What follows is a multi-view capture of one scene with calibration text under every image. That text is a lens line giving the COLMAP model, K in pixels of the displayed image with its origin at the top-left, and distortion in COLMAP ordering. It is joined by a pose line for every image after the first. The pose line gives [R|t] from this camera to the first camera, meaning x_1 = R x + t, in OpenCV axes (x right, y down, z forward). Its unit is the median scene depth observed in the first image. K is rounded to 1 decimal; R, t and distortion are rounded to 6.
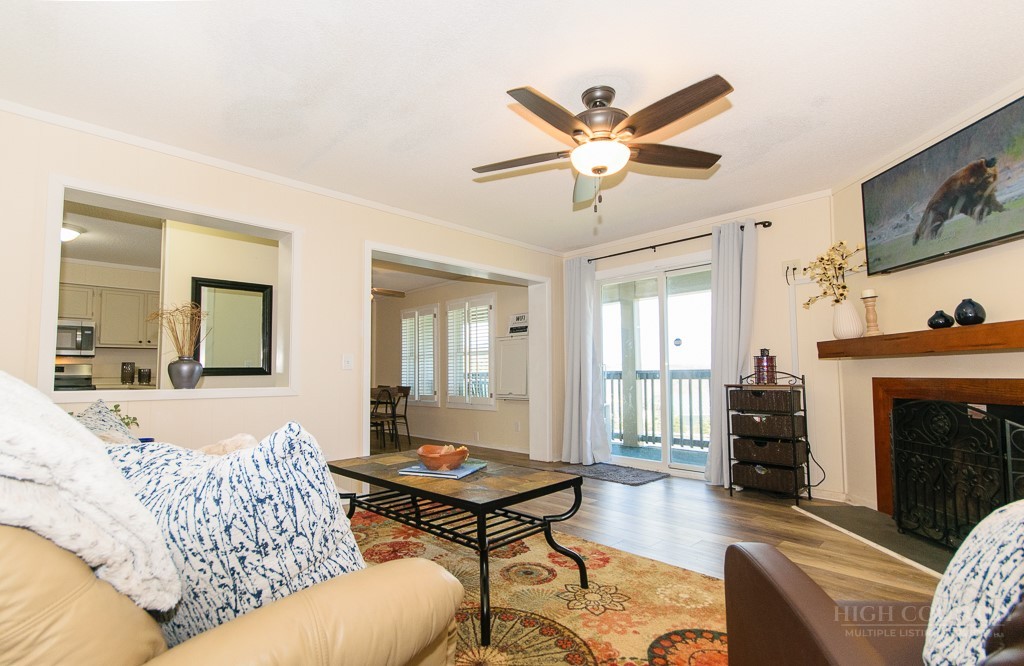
lens RADIAL K [[436.7, 0, 477.1], [0, 436.7, 360.1], [0, 0, 1]] dist [0.000921, 0.000255]
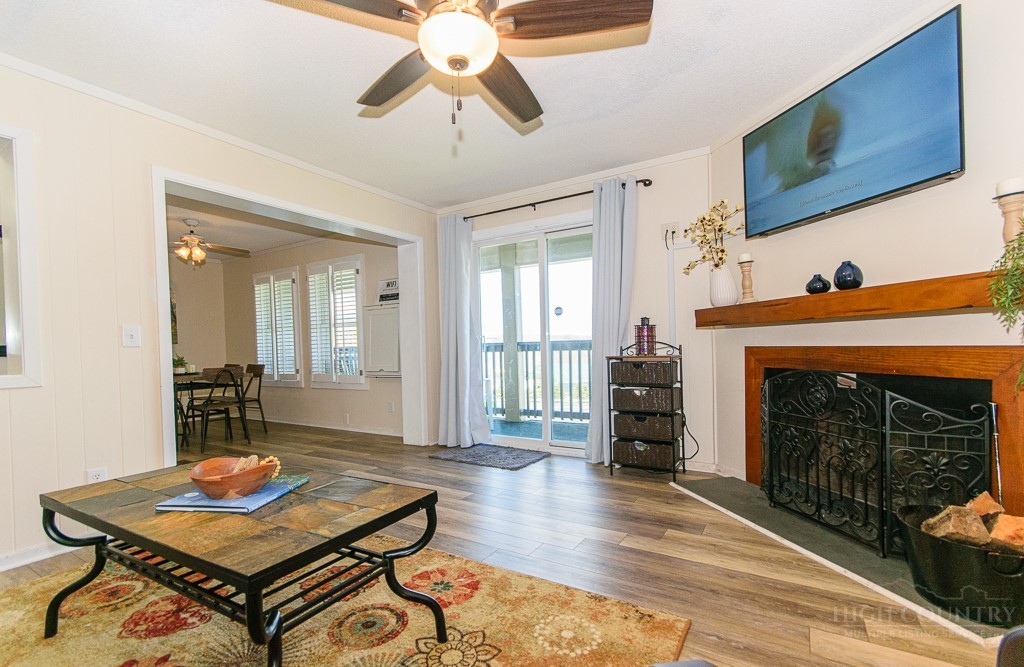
lens RADIAL K [[452.8, 0, 467.3], [0, 452.8, 349.8], [0, 0, 1]] dist [0.002363, 0.000407]
pose [[0.972762, -0.017270, 0.231161, 0.082736], [0.008505, 0.999208, 0.038862, 0.003119], [-0.231649, -0.035838, 0.972139, 0.186050]]
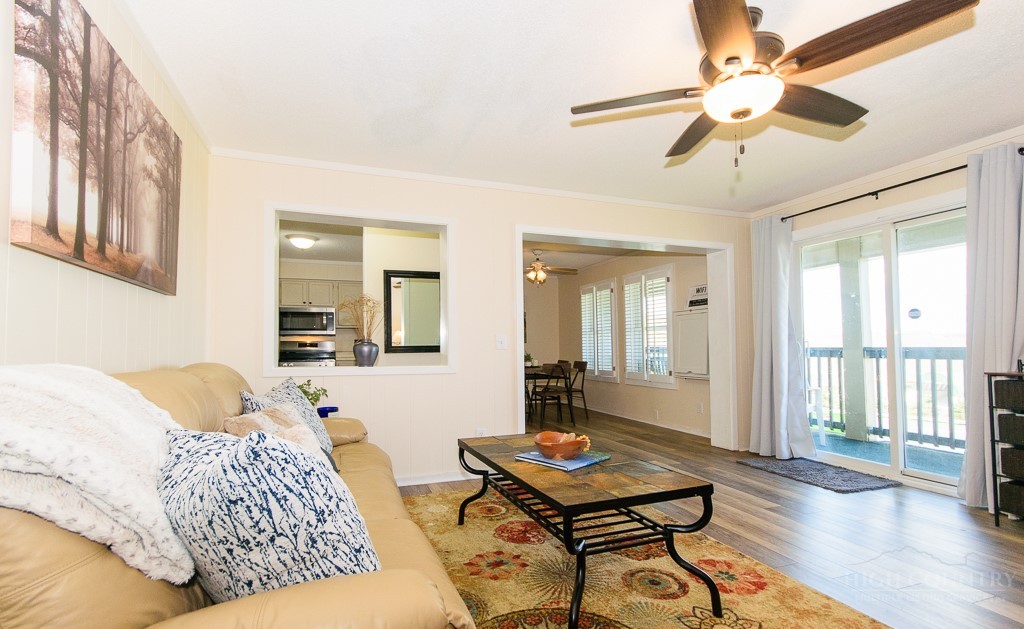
lens RADIAL K [[424.1, 0, 507.1], [0, 424.1, 341.2], [0, 0, 1]] dist [0.003206, 0.000302]
pose [[0.928785, -0.001369, -0.370617, 0.120059], [0.008653, 0.999801, 0.017992, -0.020181], [0.370518, -0.019918, 0.928612, 0.065317]]
